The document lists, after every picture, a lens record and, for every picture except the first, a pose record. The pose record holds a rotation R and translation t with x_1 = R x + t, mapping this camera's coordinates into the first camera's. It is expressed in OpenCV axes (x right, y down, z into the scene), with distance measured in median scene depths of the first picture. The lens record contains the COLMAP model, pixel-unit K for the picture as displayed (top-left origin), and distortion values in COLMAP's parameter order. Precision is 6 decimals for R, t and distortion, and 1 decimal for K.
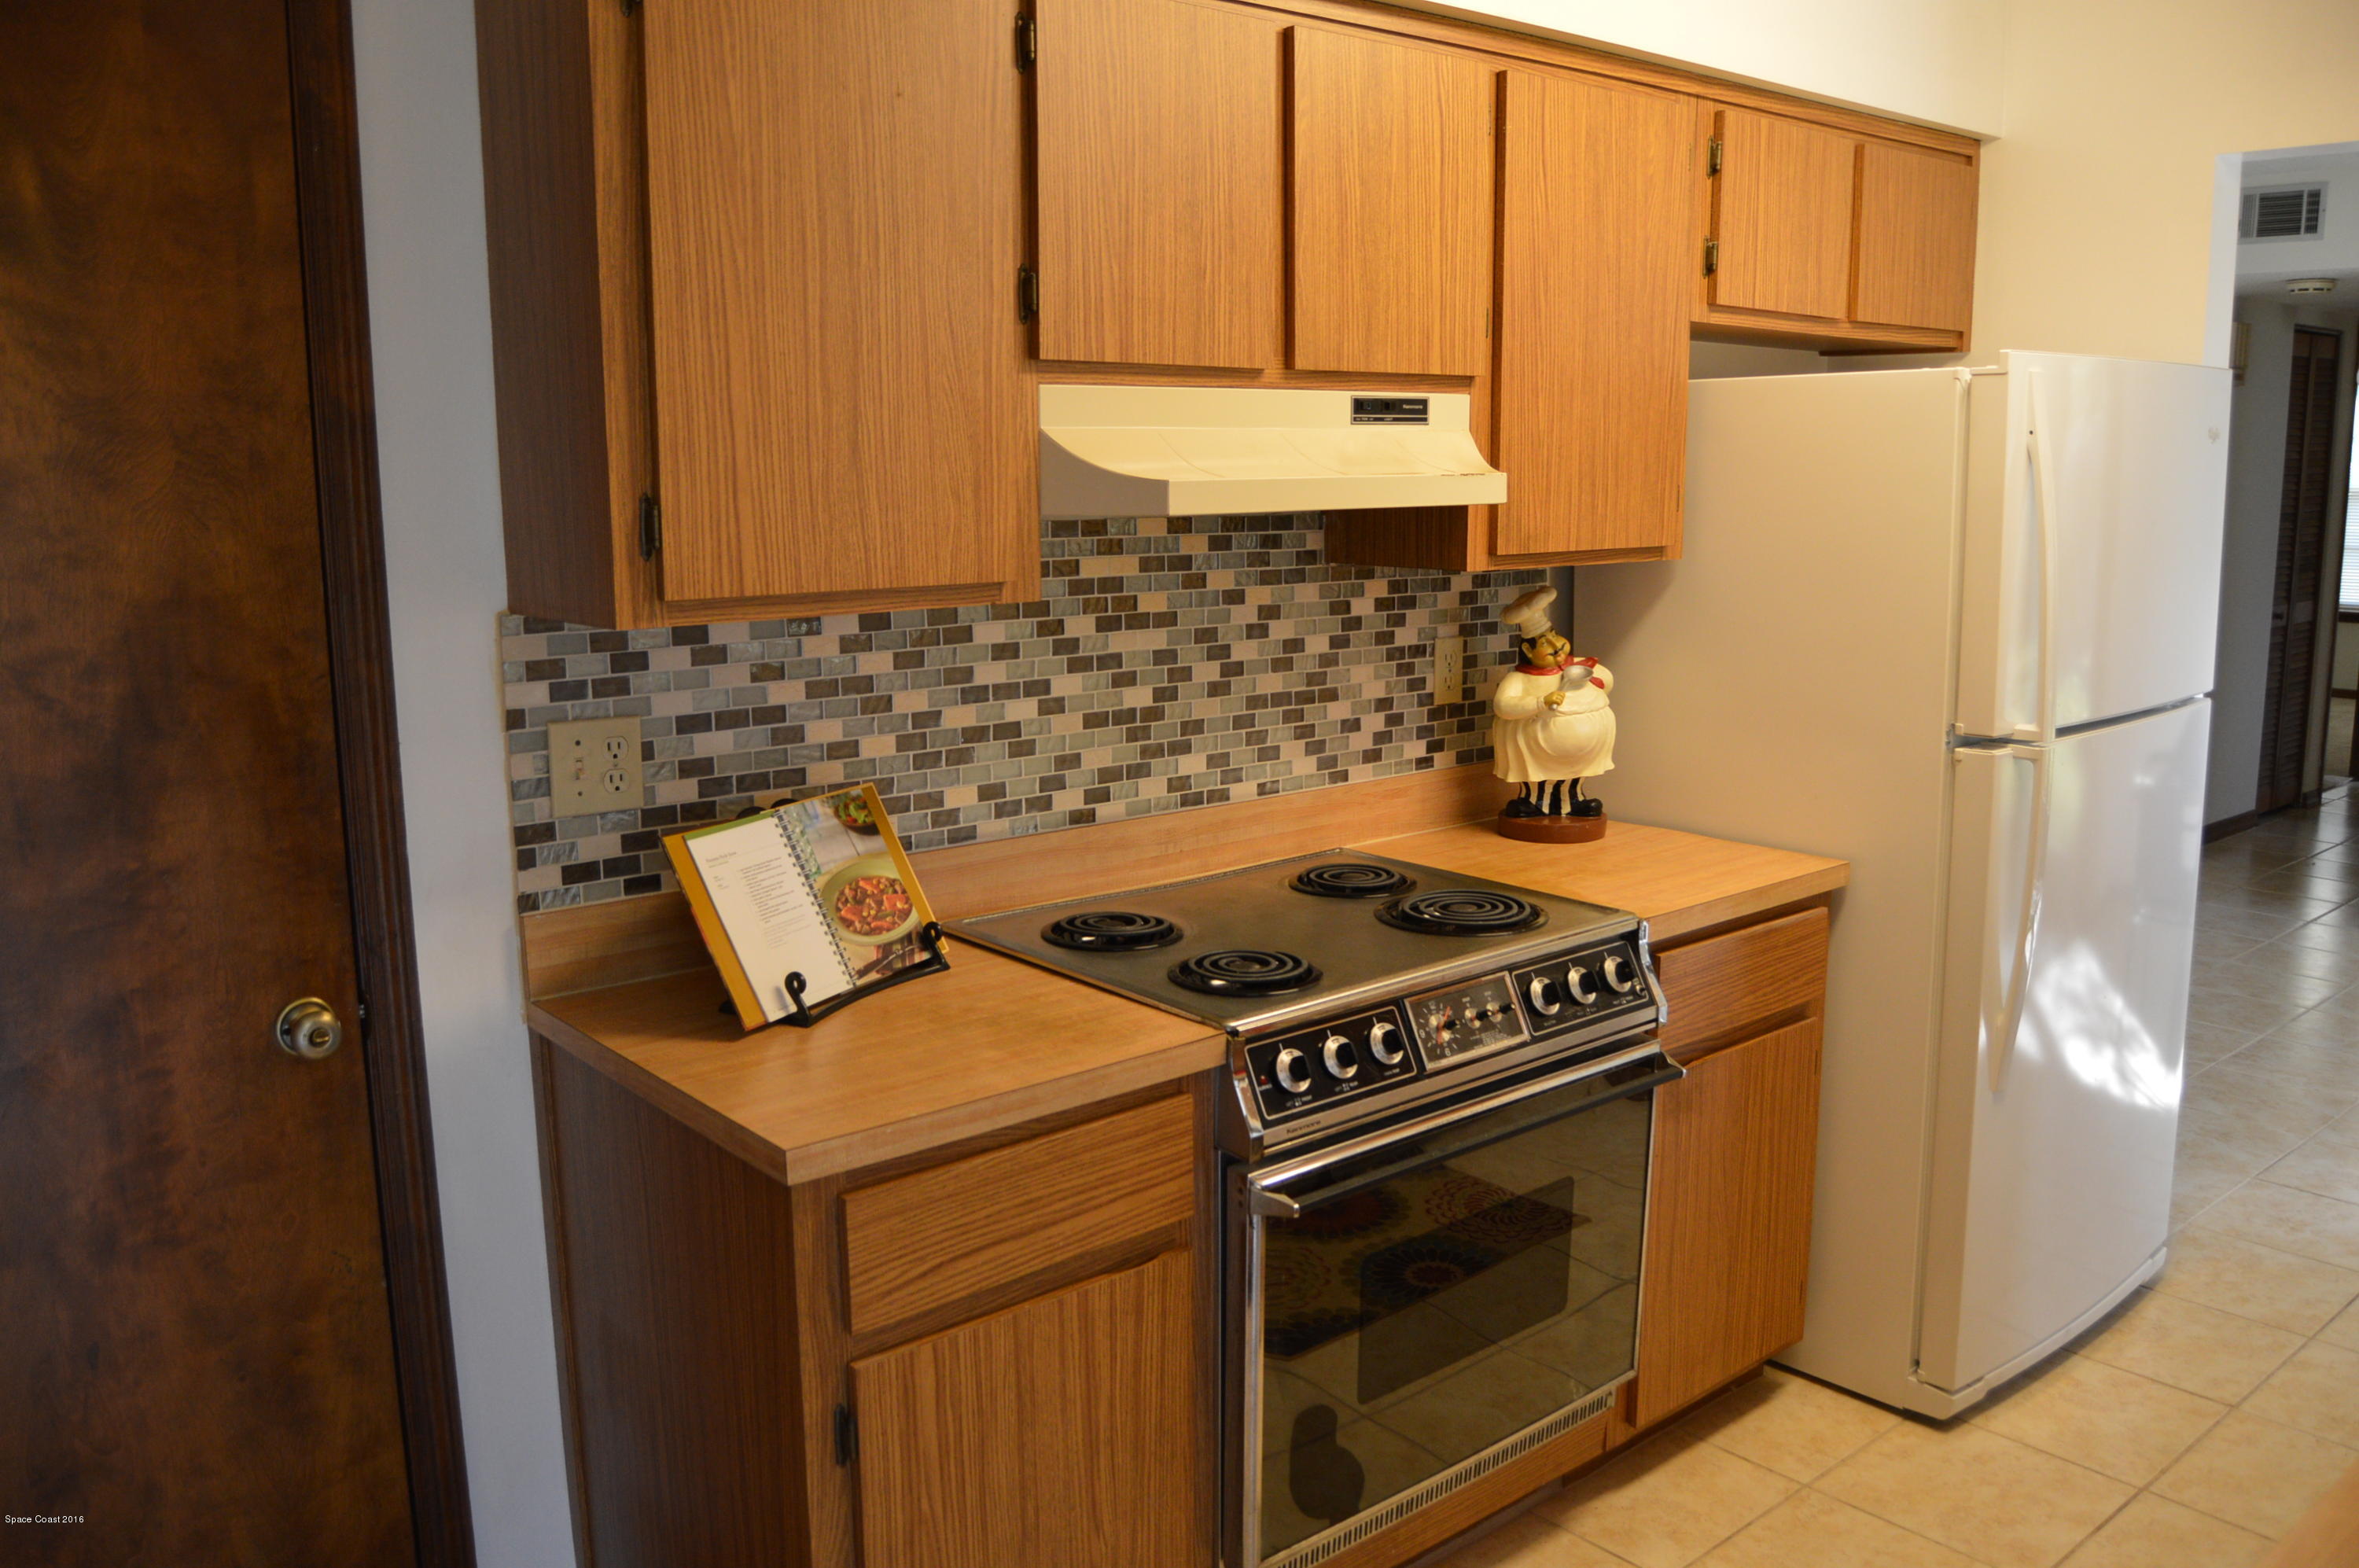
lens RADIAL K [[1851.2, 0, 1179.5], [0, 1851.2, 784.0], [0, 0, 1]] dist [-0.079814, 0.010300]
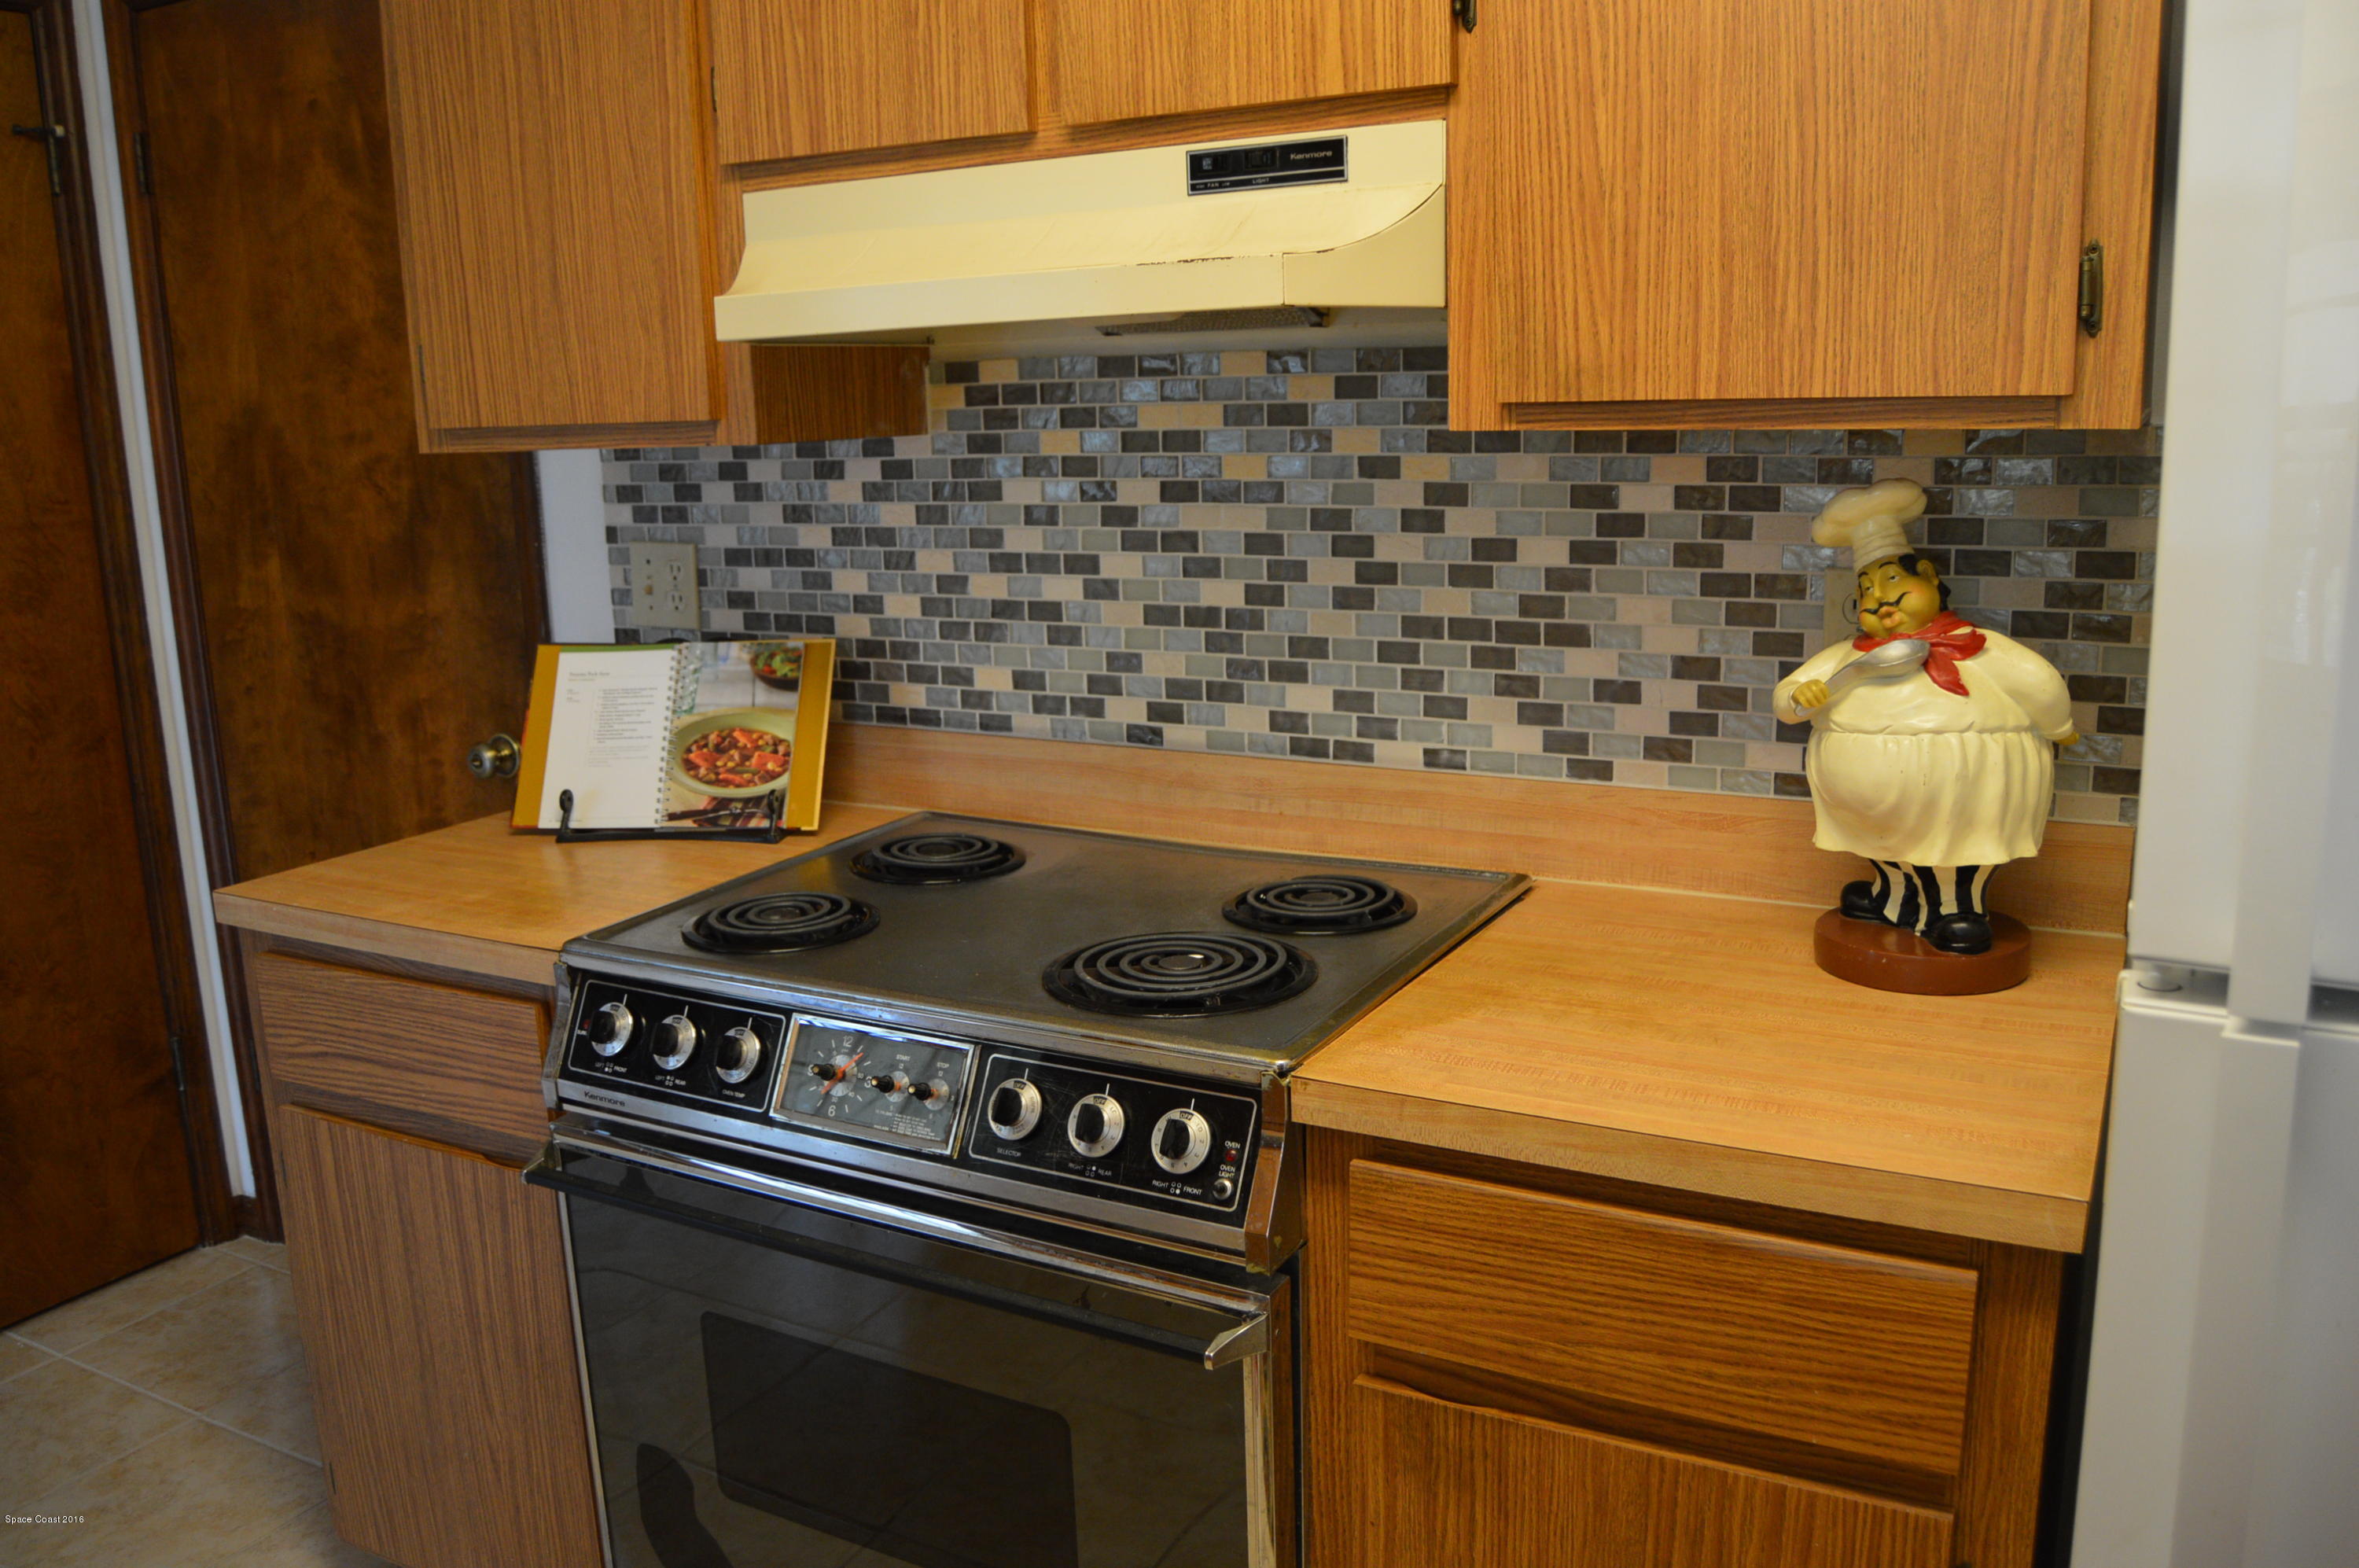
lens RADIAL K [[1851.2, 0, 1179.5], [0, 1851.2, 784.0], [0, 0, 1]] dist [-0.079814, 0.010300]
pose [[0.364352, 0.190437, -0.911582, 0.701061], [-0.136802, 0.979194, 0.149883, -0.085324], [0.921158, 0.070096, 0.382823, 0.737626]]
